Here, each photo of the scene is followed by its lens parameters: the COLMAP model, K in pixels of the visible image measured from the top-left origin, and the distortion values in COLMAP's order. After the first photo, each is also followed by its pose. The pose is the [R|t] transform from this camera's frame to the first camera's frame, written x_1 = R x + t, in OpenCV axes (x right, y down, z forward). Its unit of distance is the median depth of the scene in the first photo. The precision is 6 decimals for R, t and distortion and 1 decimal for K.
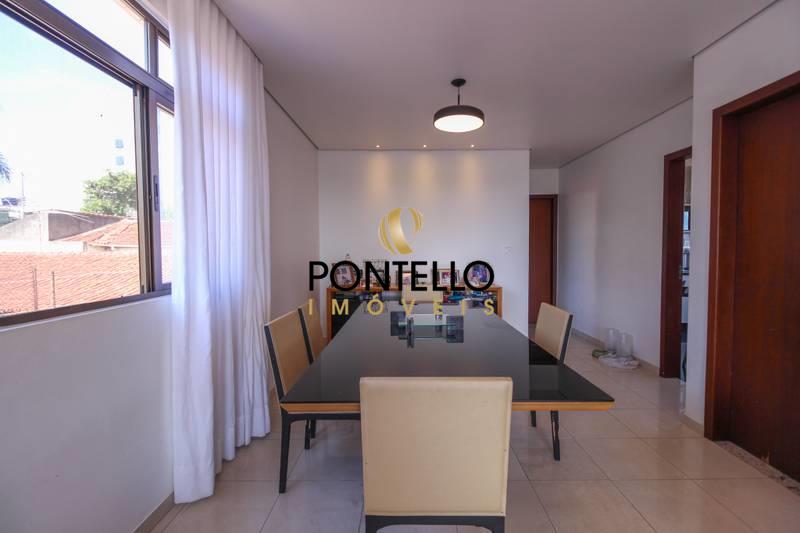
lens RADIAL K [[365.7, 0, 406.4], [0, 365.7, 264.6], [0, 0, 1]] dist [0.003100, -0.005249]
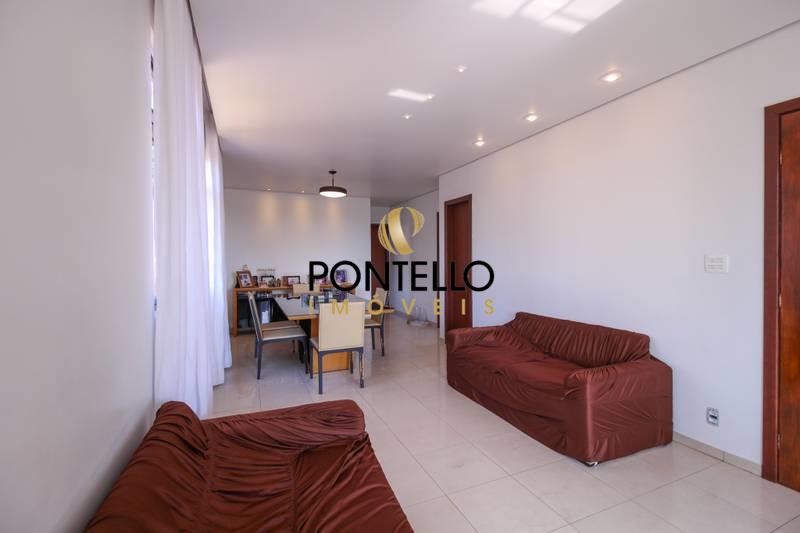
lens RADIAL K [[365.7, 0, 403.4], [0, 365.7, 260.5], [0, 0, 1]] dist [0.003100, -0.005249]
pose [[0.917503, -0.006172, 0.397682, -0.149089], [0.019784, 0.999350, -0.030135, 0.008039], [-0.397238, 0.035517, 0.917028, -0.462184]]
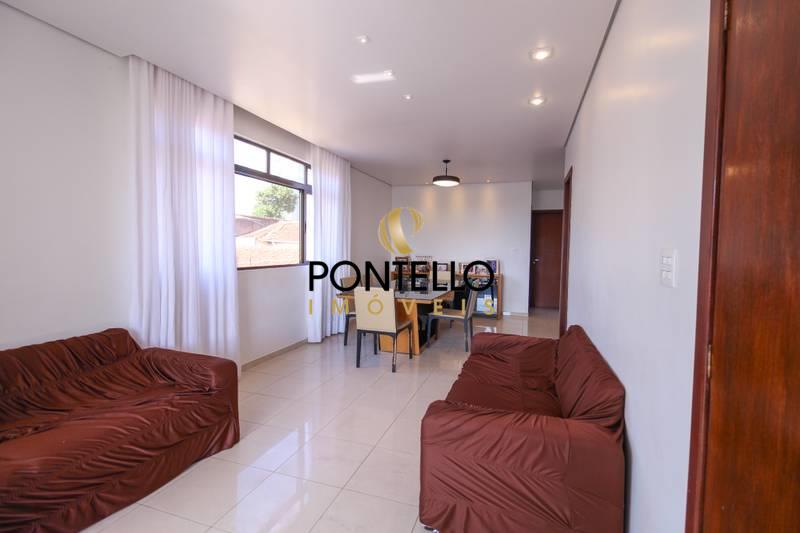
lens RADIAL K [[365.7, 0, 410.4], [0, 365.7, 258.1], [0, 0, 1]] dist [0.003100, -0.005249]
pose [[0.952698, 0.027378, -0.302682, 0.301705], [-0.030506, 0.999519, -0.005611, 0.007728], [0.302383, 0.014579, 0.953075, -0.458958]]
